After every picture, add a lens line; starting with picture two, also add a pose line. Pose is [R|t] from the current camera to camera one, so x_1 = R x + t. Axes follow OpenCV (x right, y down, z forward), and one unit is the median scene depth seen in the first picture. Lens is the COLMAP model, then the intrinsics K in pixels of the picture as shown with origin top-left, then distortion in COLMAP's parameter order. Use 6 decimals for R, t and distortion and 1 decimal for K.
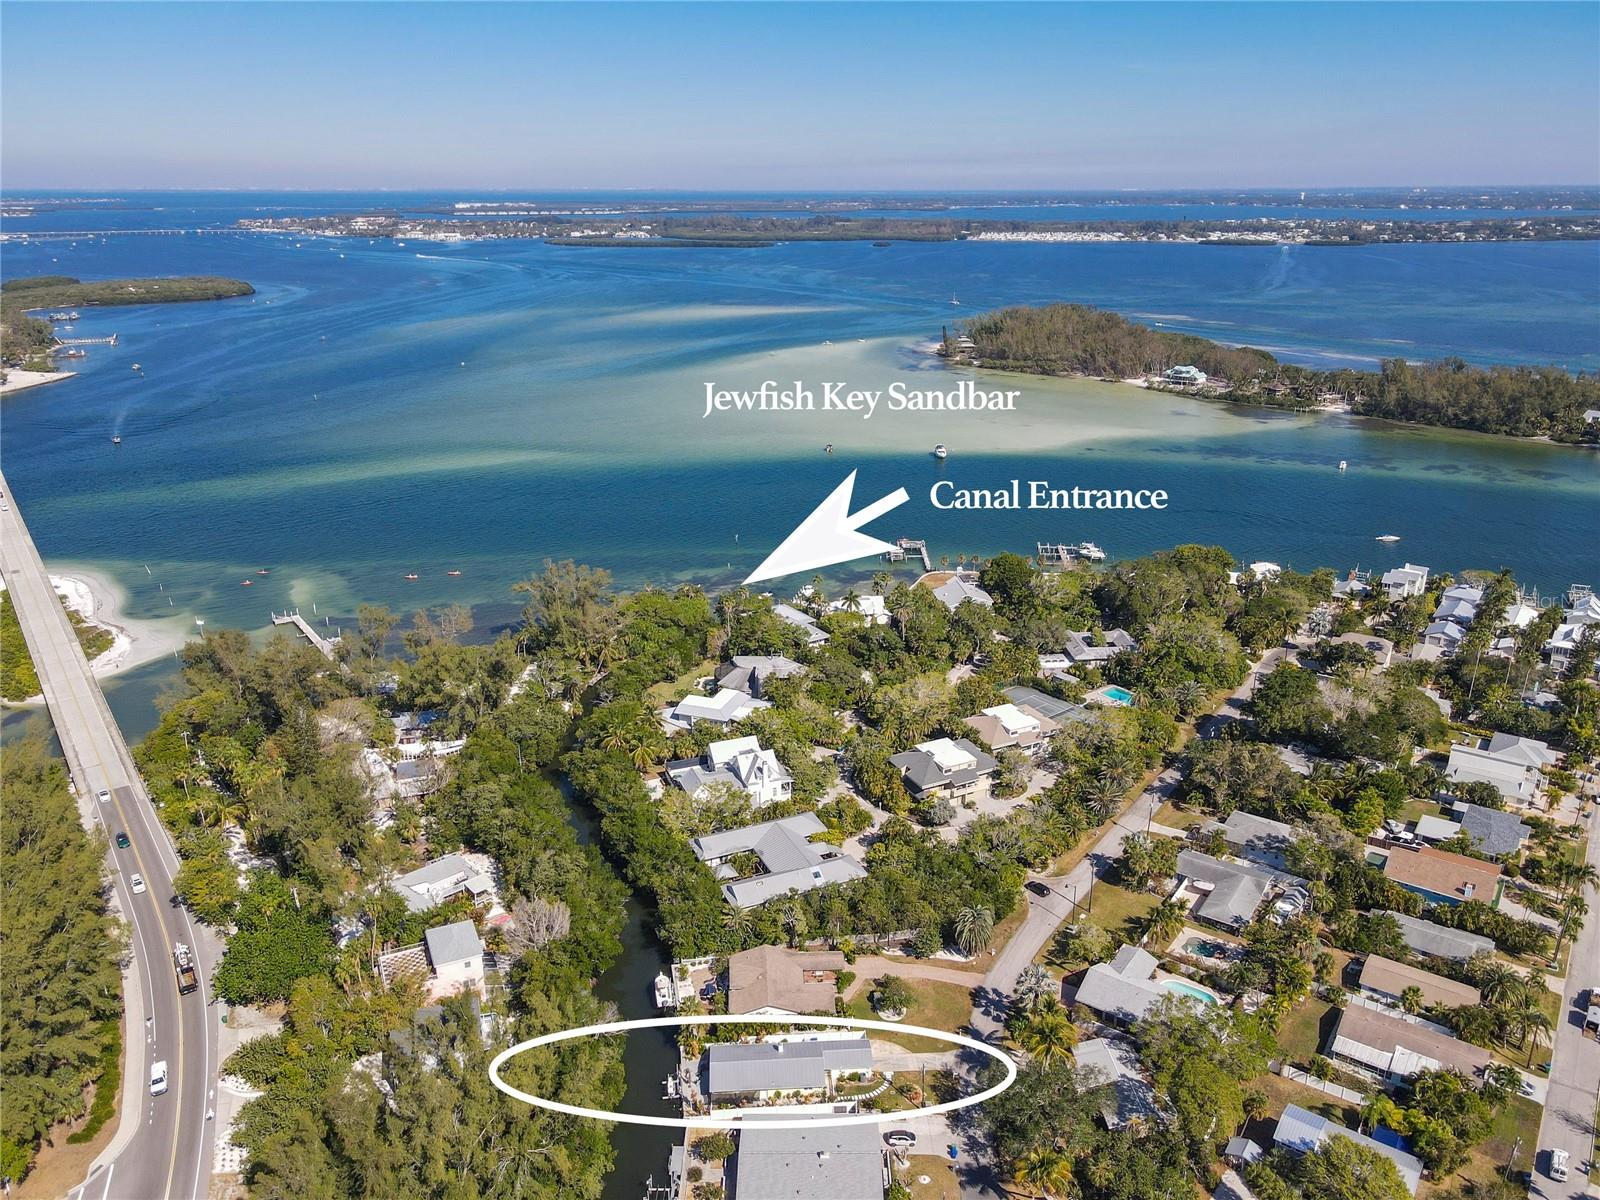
lens RADIAL K [[1179.9, 0, 797.0], [0, 1179.9, 605.1], [0, 0, 1]] dist [0.016186, 0.015884]
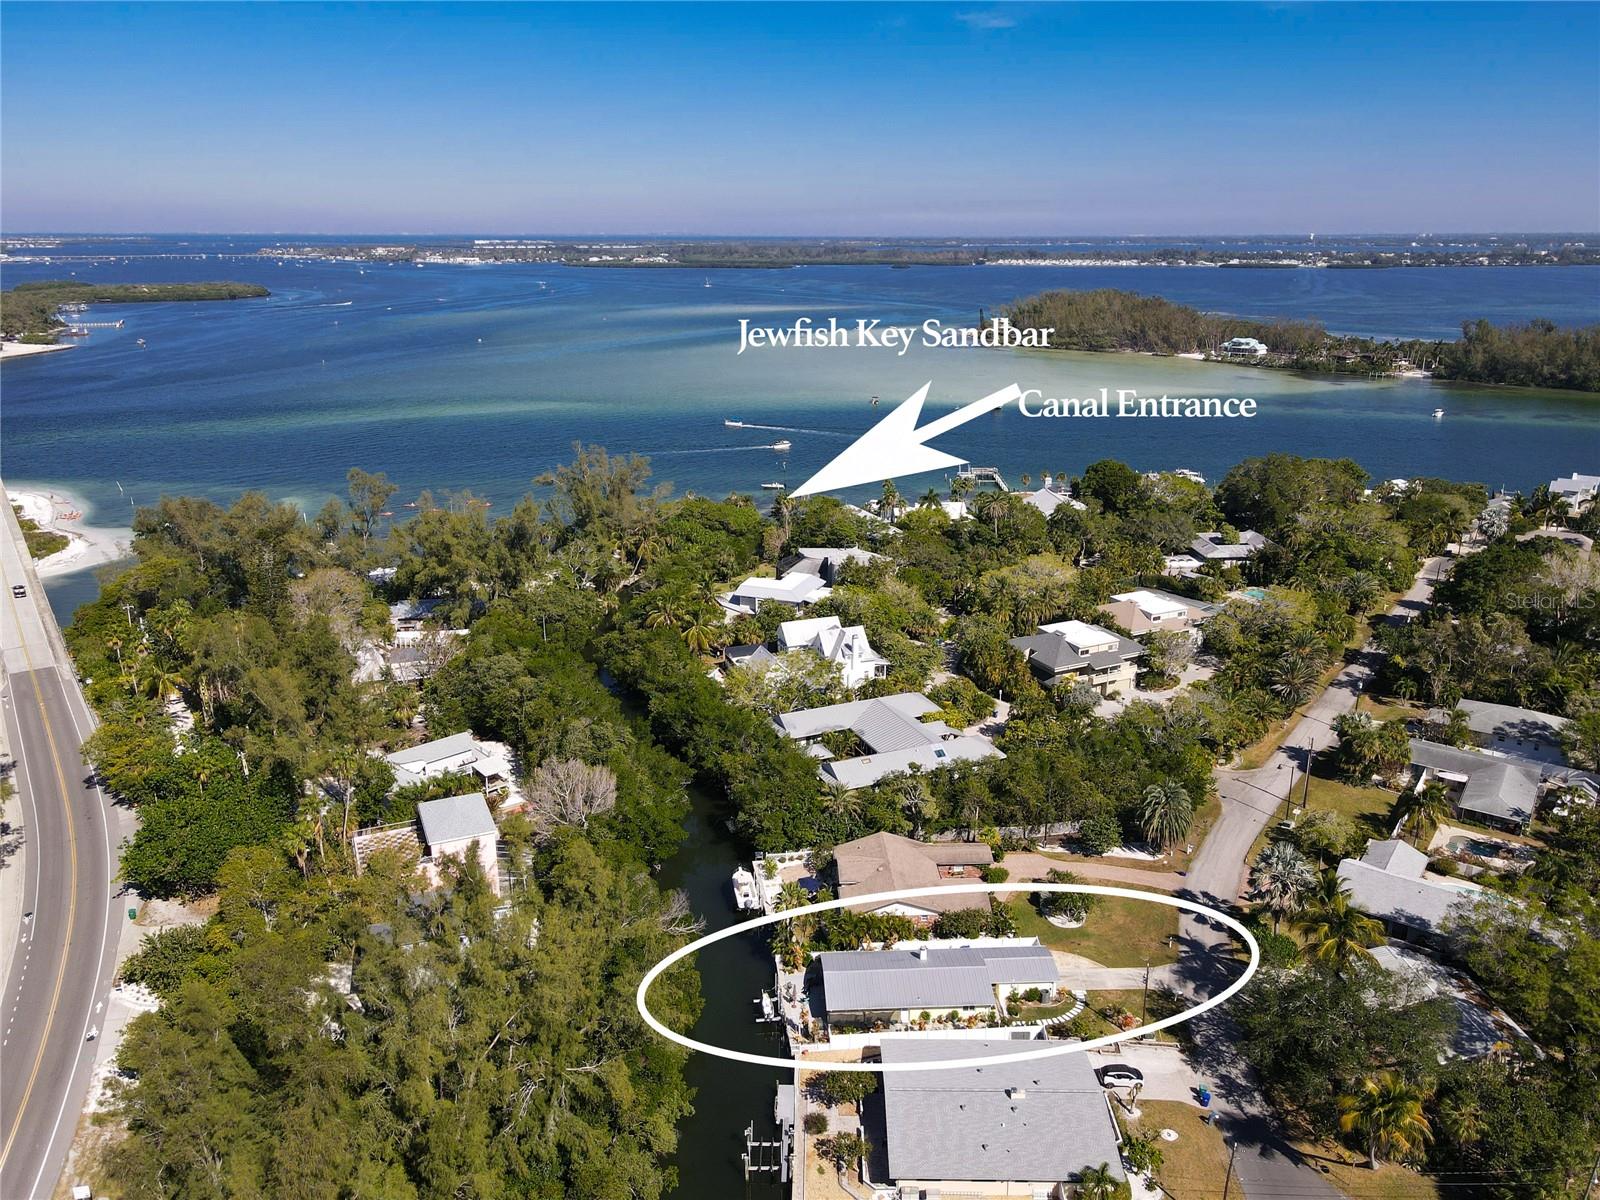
lens RADIAL K [[1179.9, 0, 798.2], [0, 1179.9, 597.6], [0, 0, 1]] dist [0.016186, 0.015884]
pose [[0.999941, 0.004422, -0.009926, -0.055893], [-0.004760, 0.999400, -0.034314, 0.130636], [0.009768, 0.034359, 0.999362, 0.206245]]
